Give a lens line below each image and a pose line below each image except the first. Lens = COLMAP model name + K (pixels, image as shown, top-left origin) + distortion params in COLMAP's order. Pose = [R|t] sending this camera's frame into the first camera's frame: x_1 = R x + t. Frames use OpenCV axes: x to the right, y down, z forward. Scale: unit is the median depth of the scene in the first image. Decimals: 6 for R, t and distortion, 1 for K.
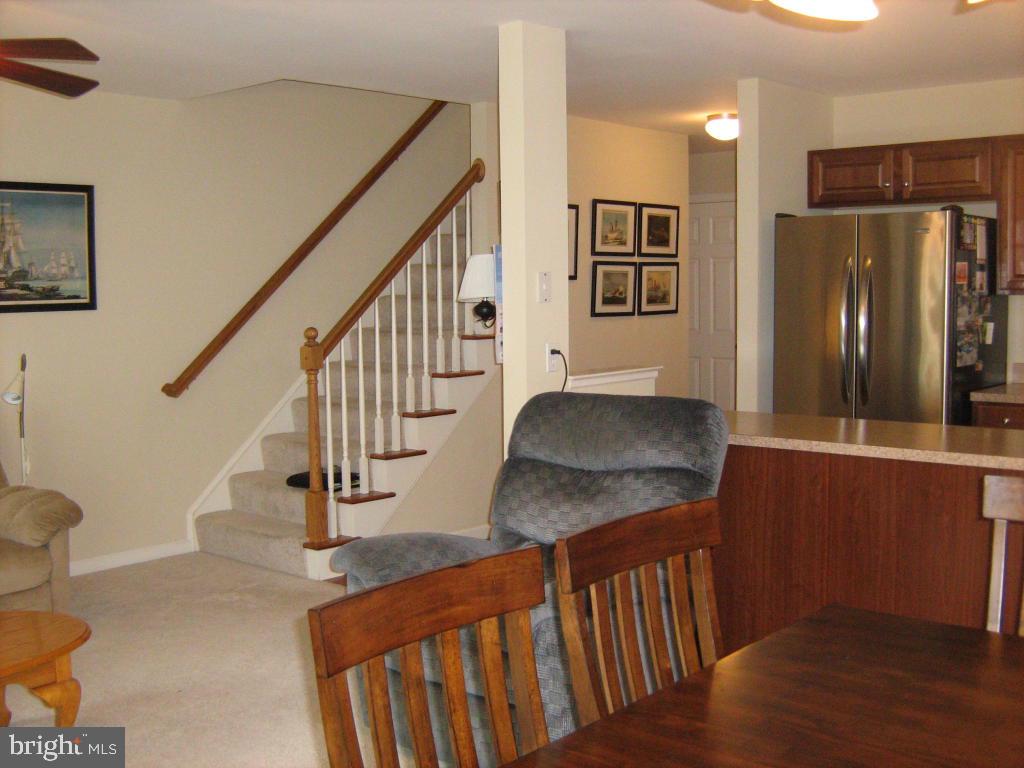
lens RADIAL K [[1173.8, 0, 508.8], [0, 1173.8, 380.0], [0, 0, 1]] dist [-0.099852, 0.000000]
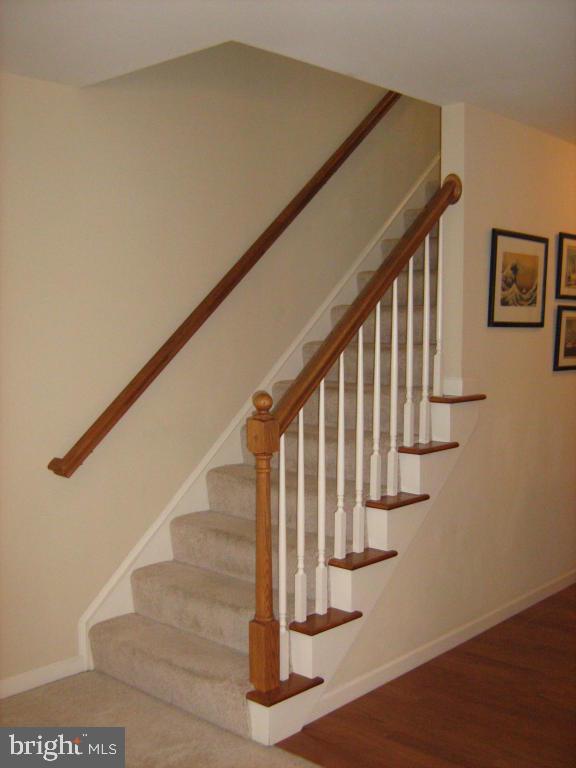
lens RADIAL K [[880.4, 0, 290.9], [0, 880.4, 388.5], [0, 0, 1]] dist [-0.099852, 0.000000]
pose [[0.999906, 0.012849, -0.004693, -0.133712], [-0.012874, 0.999902, -0.005516, -0.040373], [0.004622, 0.005576, 0.999974, 0.417825]]
